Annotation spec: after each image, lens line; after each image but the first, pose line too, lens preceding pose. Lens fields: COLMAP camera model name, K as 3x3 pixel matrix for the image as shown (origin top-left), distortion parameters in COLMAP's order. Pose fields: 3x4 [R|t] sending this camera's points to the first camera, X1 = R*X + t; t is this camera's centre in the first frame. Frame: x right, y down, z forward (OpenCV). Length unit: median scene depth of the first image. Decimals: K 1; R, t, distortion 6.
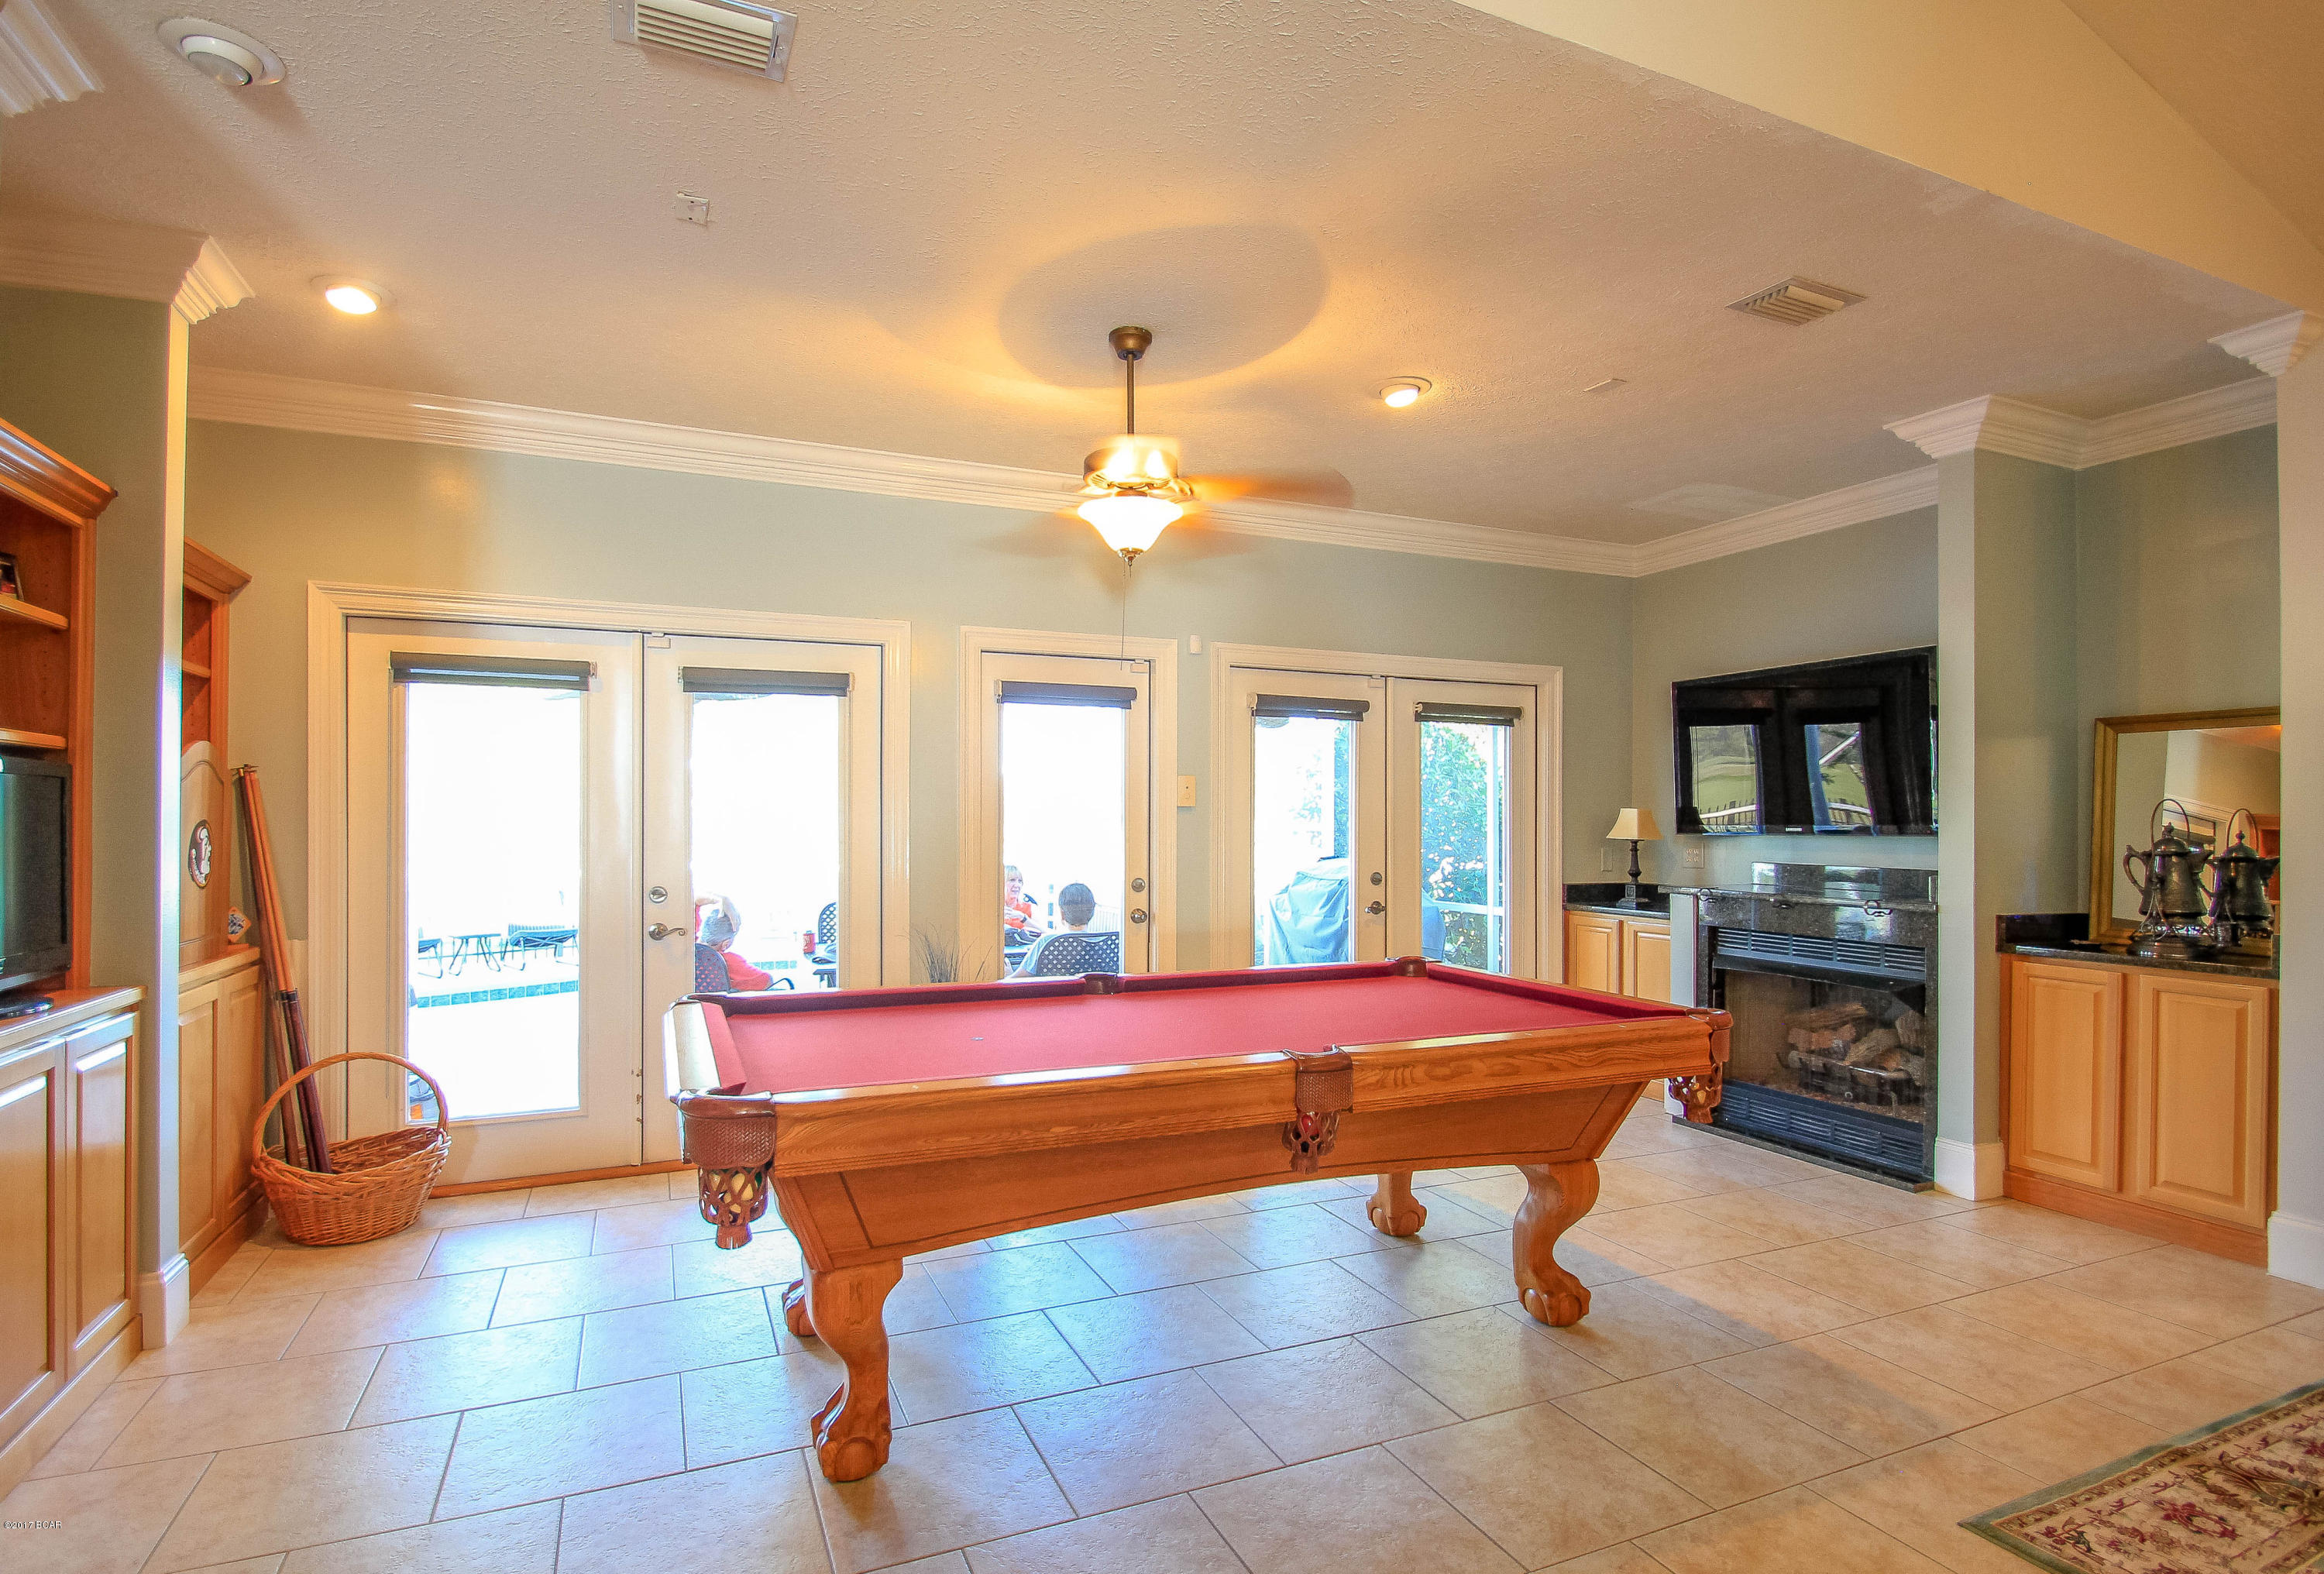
lens RADIAL K [[1085.0, 0, 1168.9], [0, 1085.0, 813.3], [0, 0, 1]] dist [-0.000454, -0.030828]
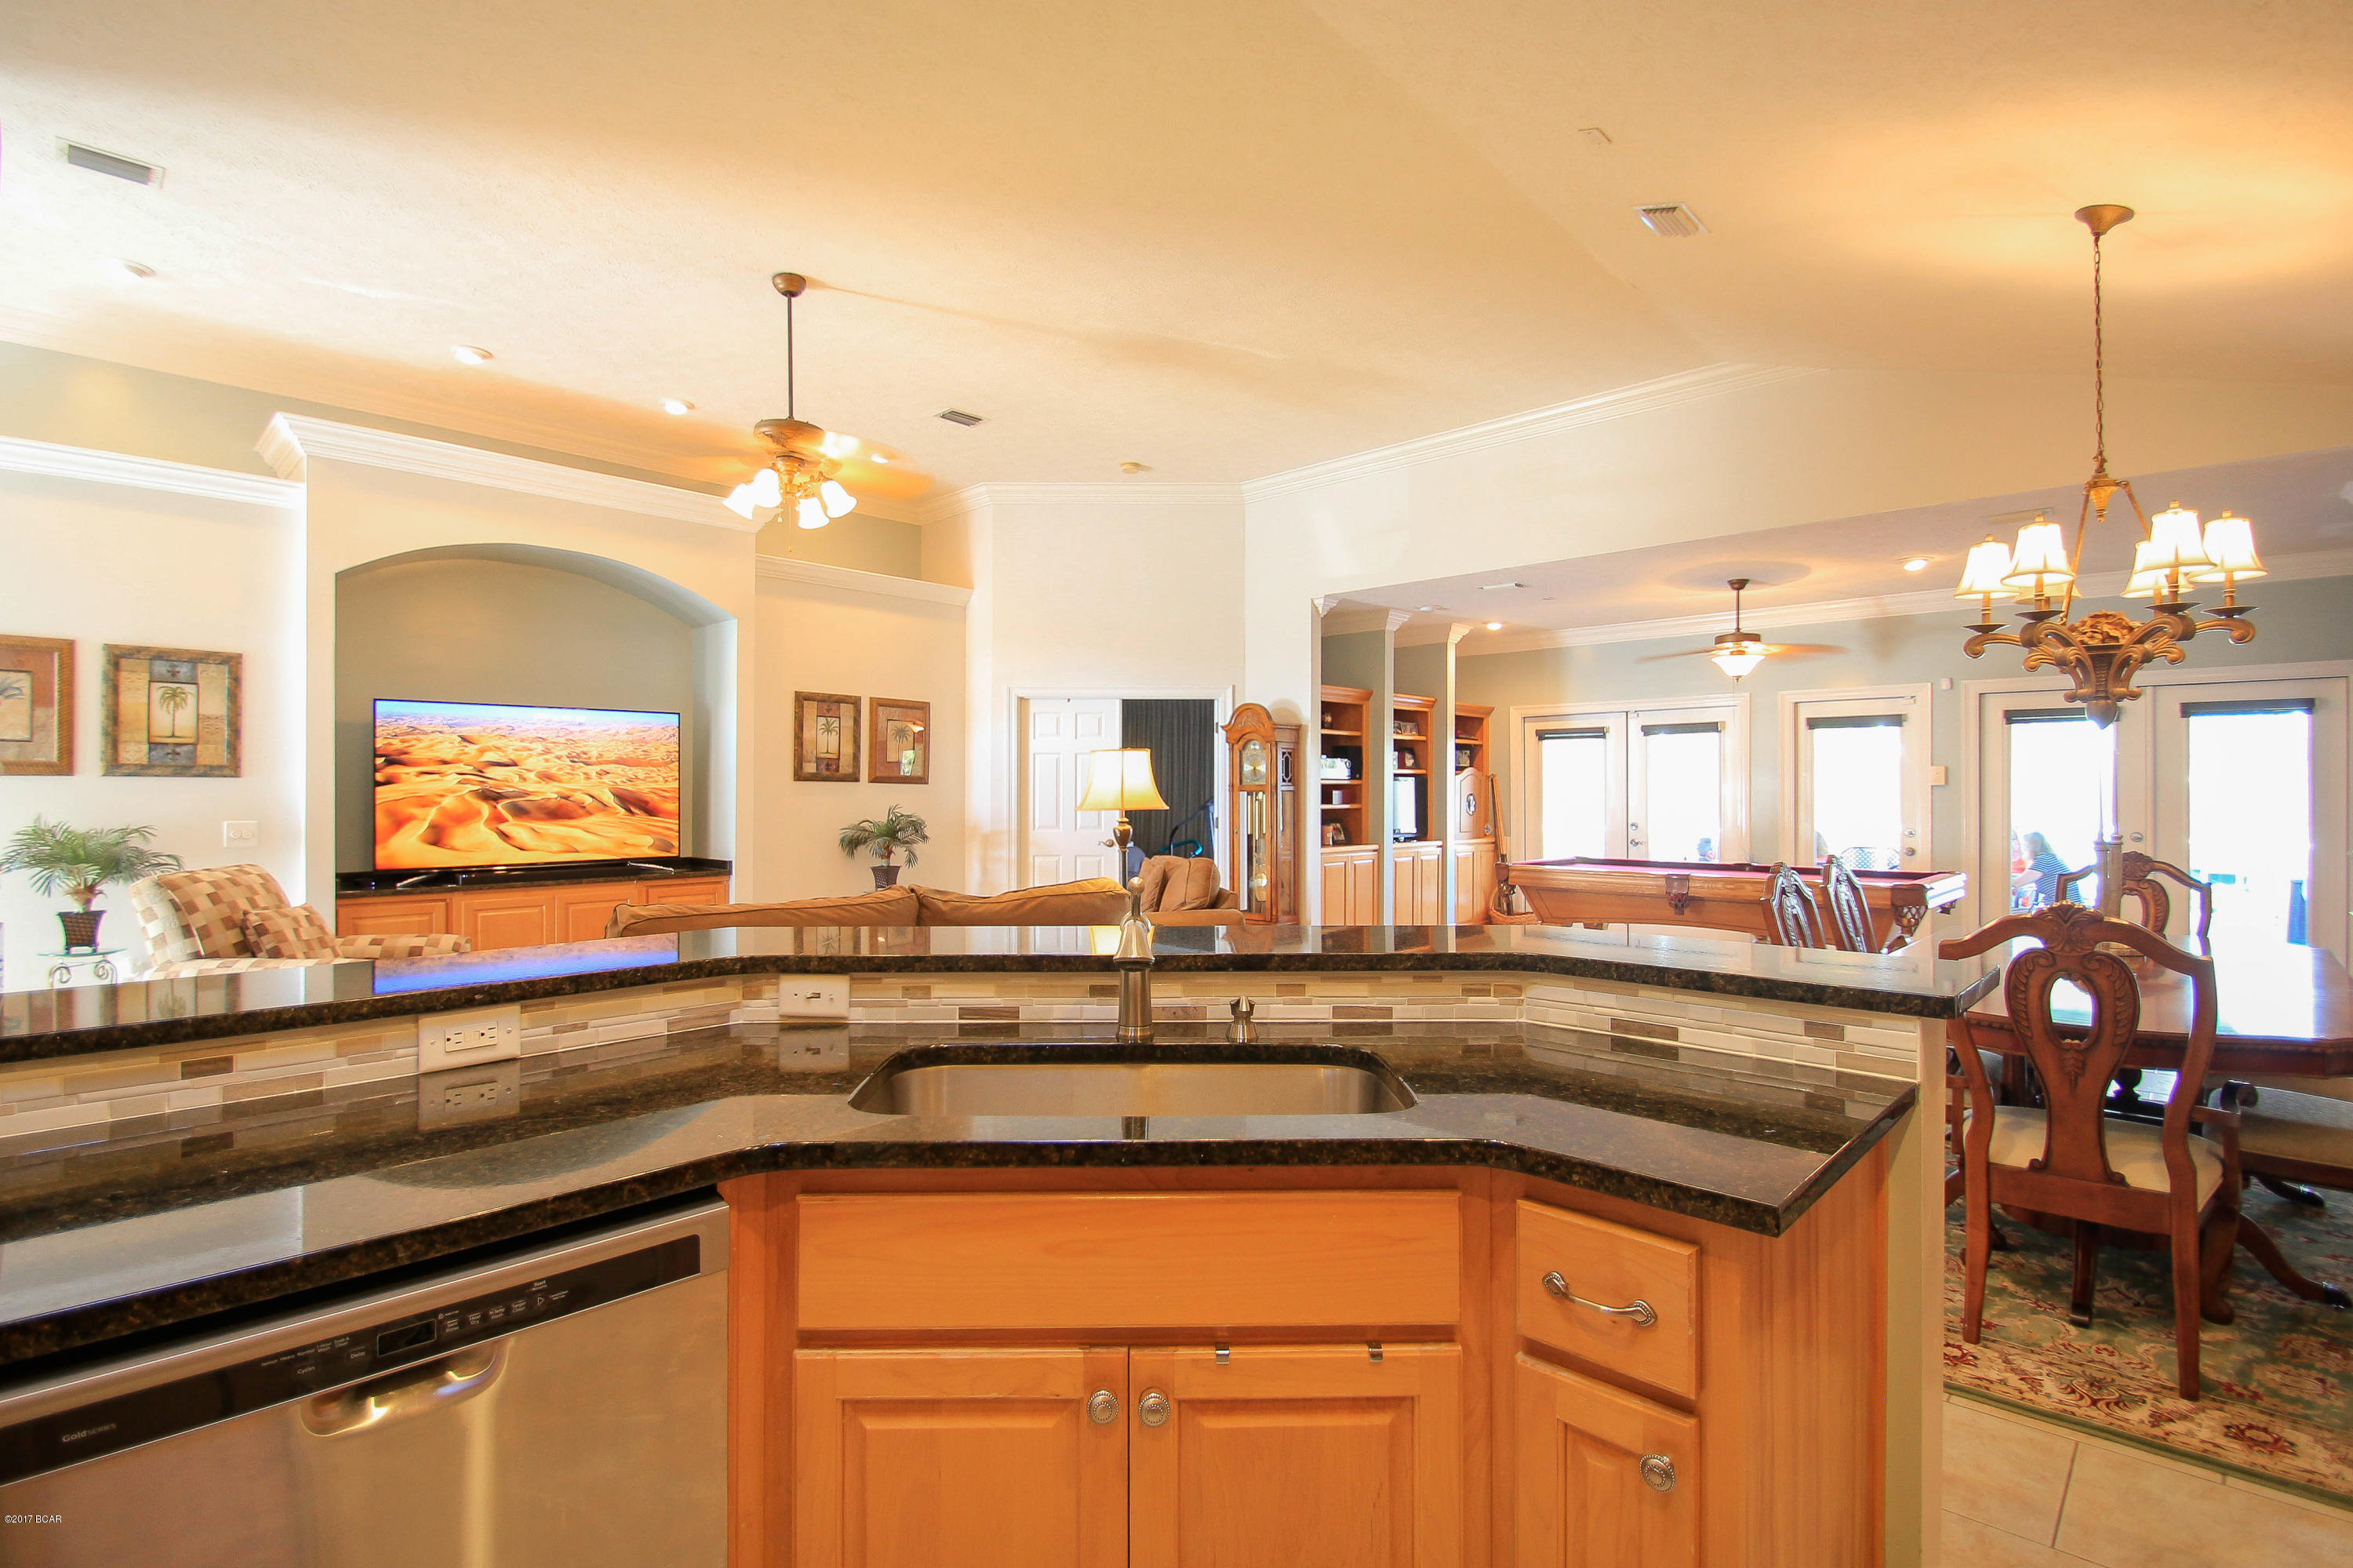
lens RADIAL K [[1108.1, 0, 1139.1], [0, 1108.1, 779.2], [0, 0, 1]] dist [0.014002, -0.015971]
pose [[0.347543, -0.008781, -0.937623, 1.474818], [0.002395, 0.999961, -0.008477, -0.006837], [0.937661, 0.000701, 0.347551, -0.852655]]
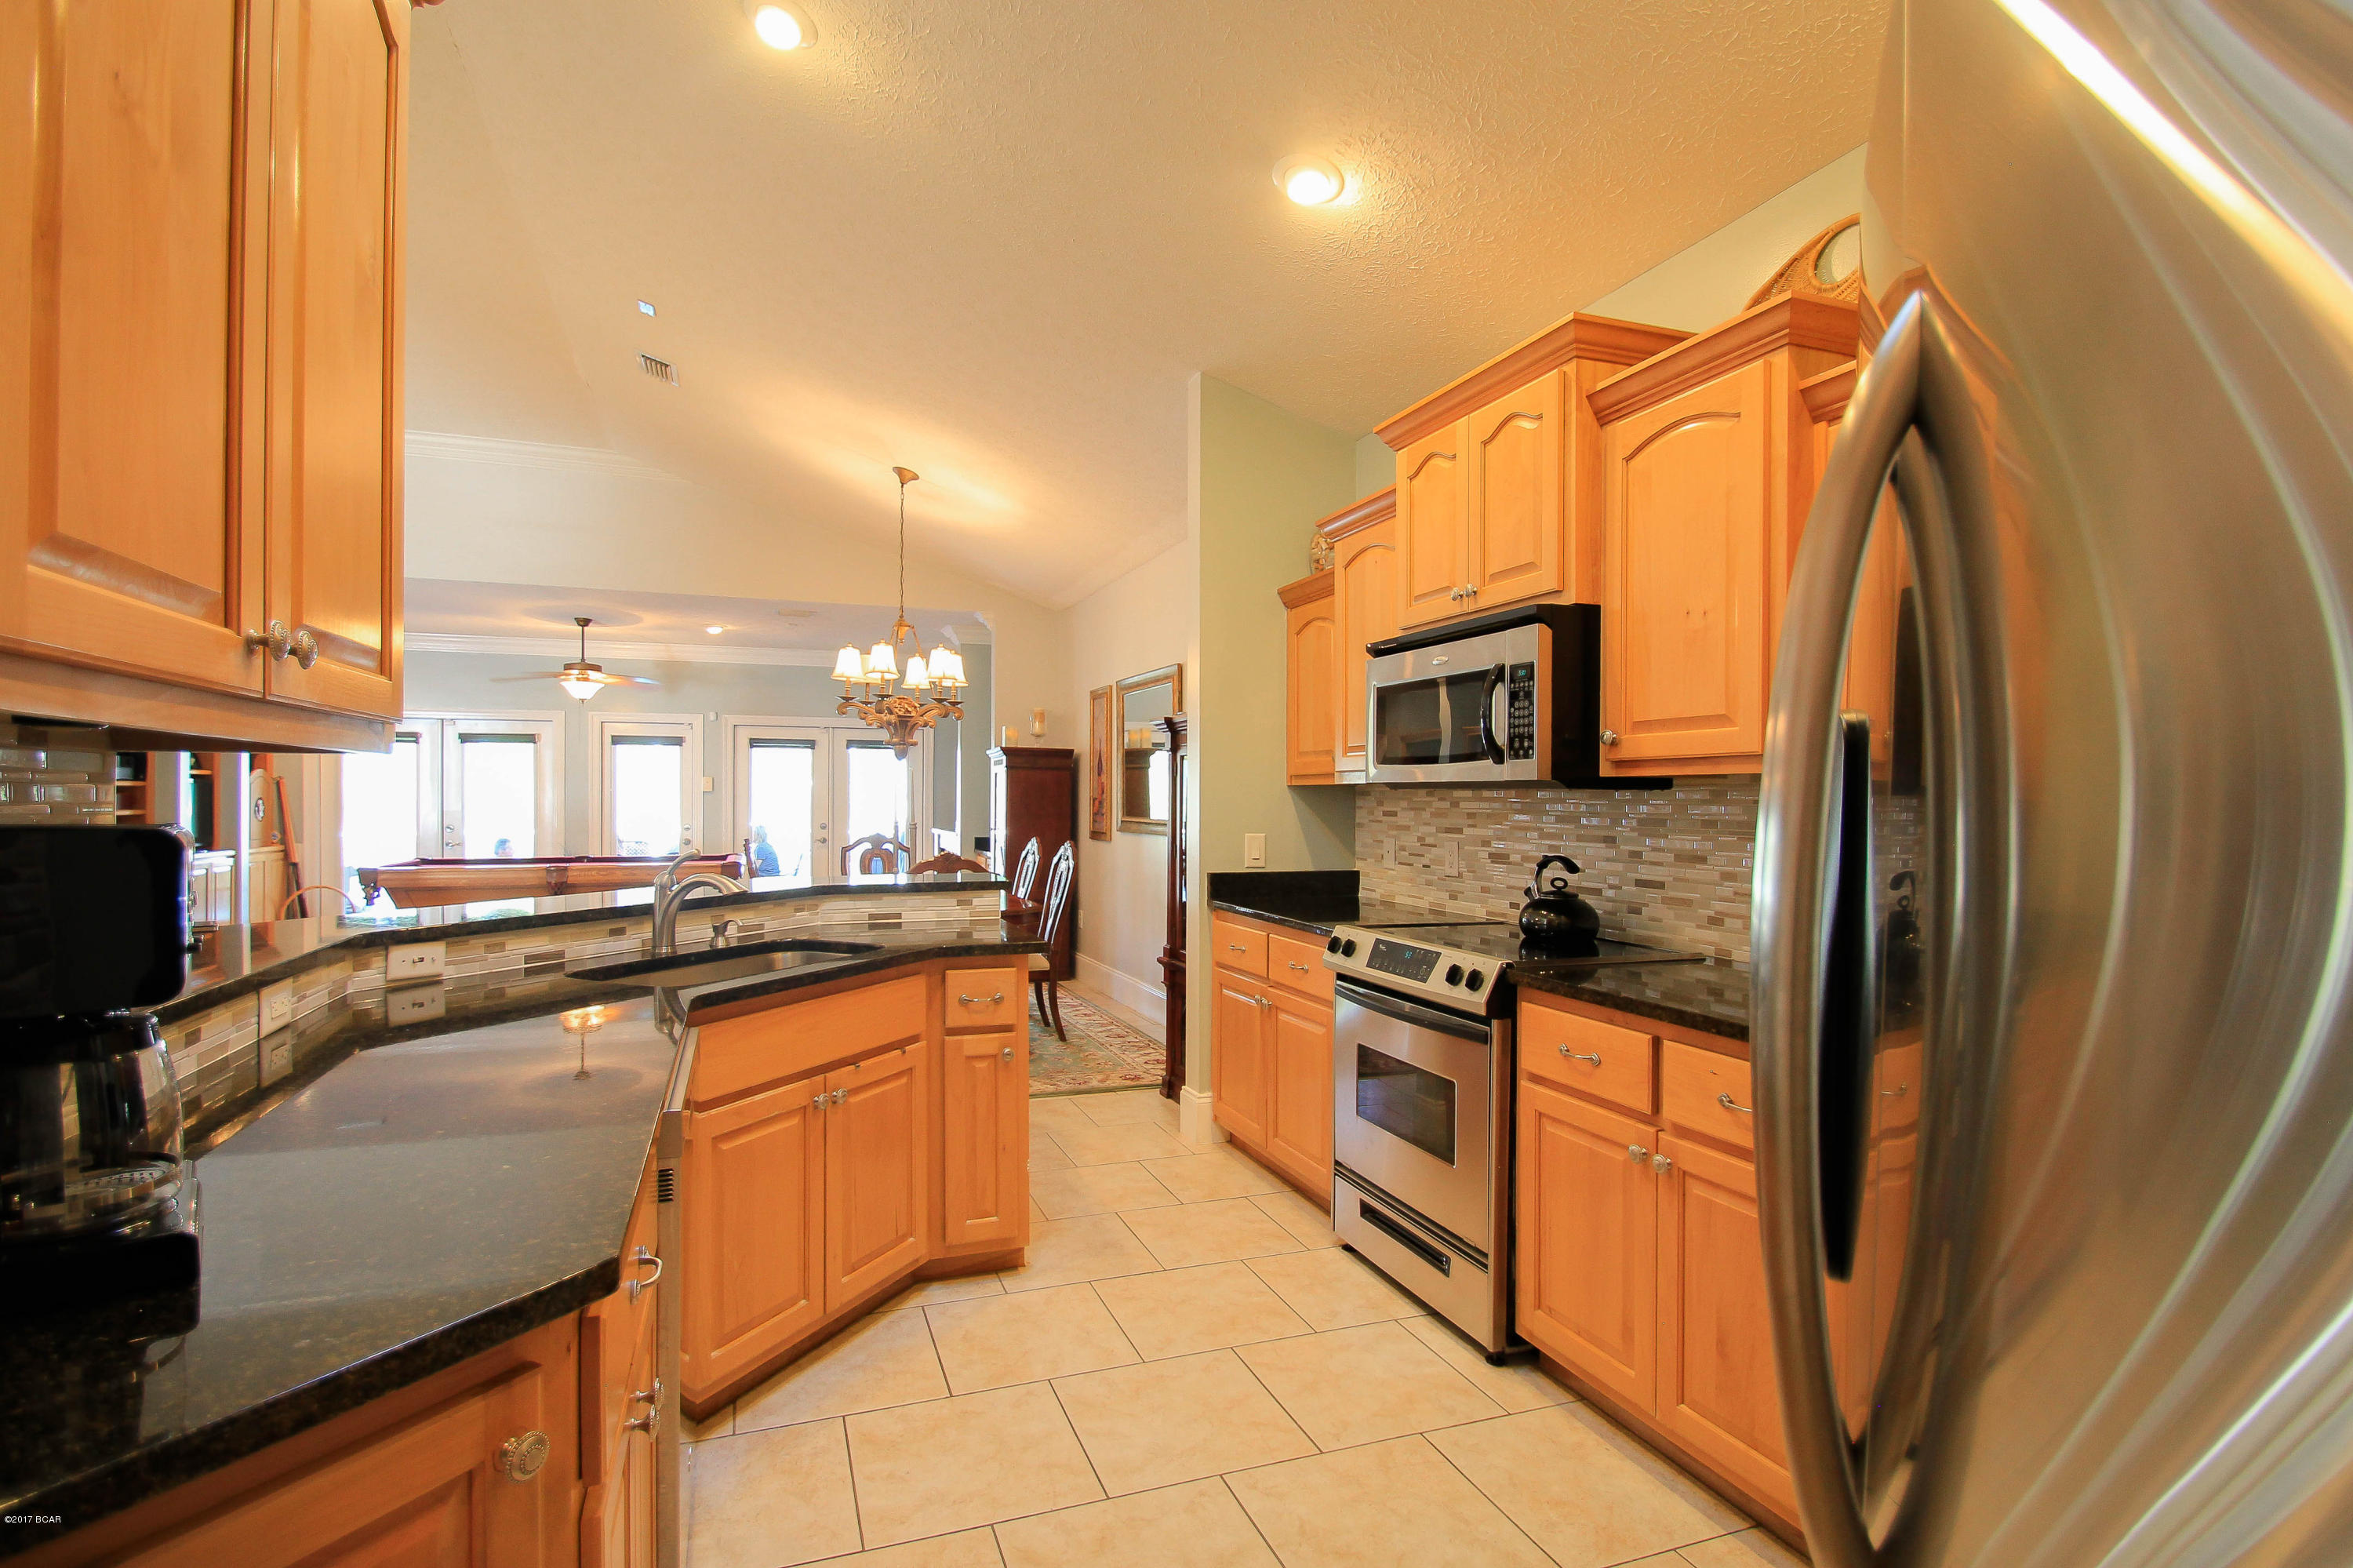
lens RADIAL K [[1108.1, 0, 1139.1], [0, 1108.1, 779.2], [0, 0, 1]] dist [0.014002, -0.015971]
pose [[0.994169, 0.002058, -0.107814, 1.419192], [-0.003494, 0.999908, -0.013137, -0.007669], [0.107777, 0.013437, 0.994084, -1.382582]]
